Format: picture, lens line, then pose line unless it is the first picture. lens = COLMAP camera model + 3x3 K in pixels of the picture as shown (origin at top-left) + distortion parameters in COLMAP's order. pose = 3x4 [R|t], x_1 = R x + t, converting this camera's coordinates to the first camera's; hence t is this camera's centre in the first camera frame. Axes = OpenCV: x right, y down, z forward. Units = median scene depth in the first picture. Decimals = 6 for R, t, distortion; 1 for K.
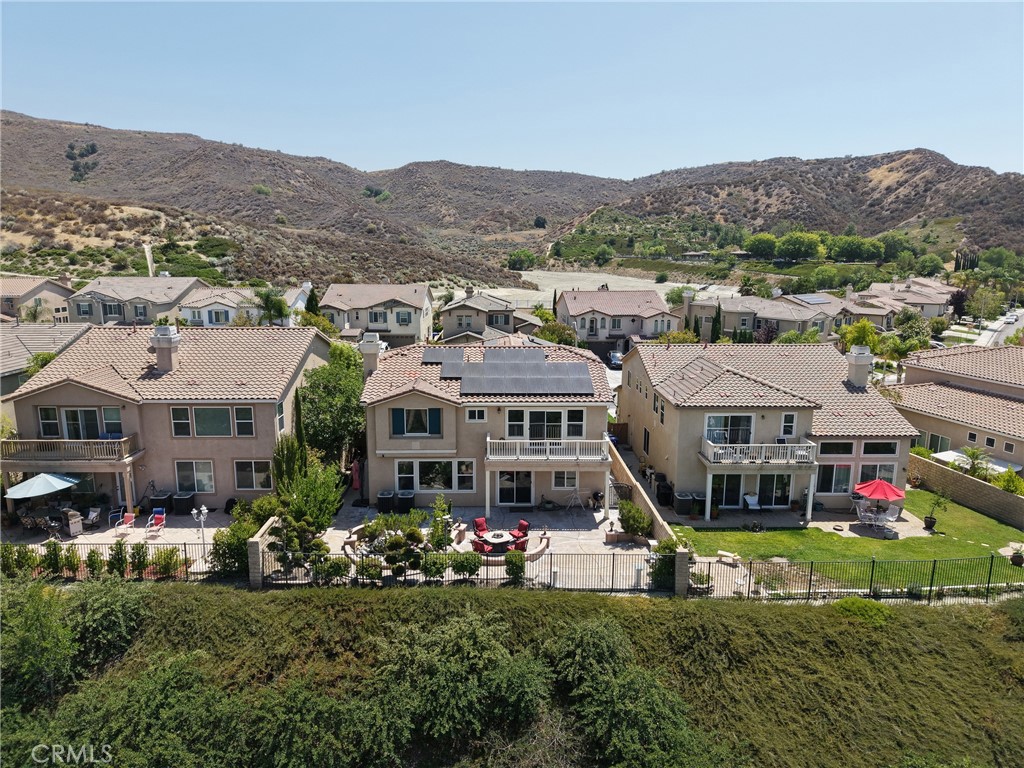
lens RADIAL K [[713.2, 0, 512.2], [0, 713.2, 384.2], [0, 0, 1]] dist [0.017751, -0.014967]
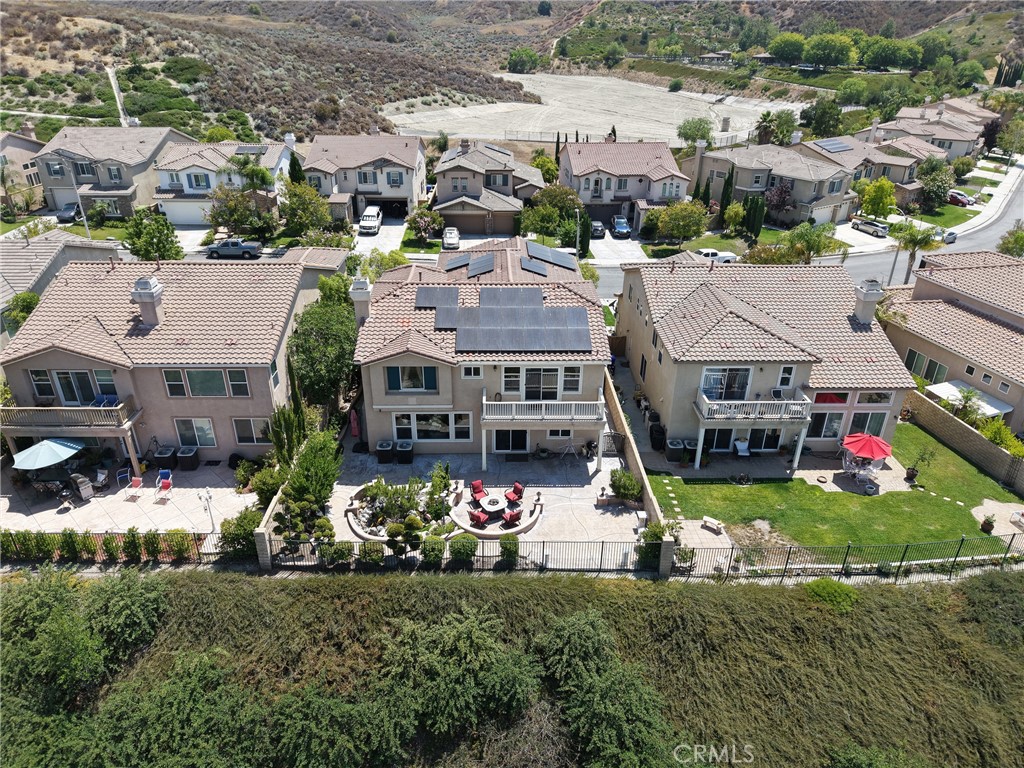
lens RADIAL K [[713.2, 0, 512.6], [0, 713.2, 386.5], [0, 0, 1]] dist [0.017751, -0.014967]
pose [[0.999985, 0.005430, 0.001215, 0.004840], [-0.005551, 0.958369, 0.285480, -0.220304], [0.000385, -0.285482, 0.958384, 0.044600]]
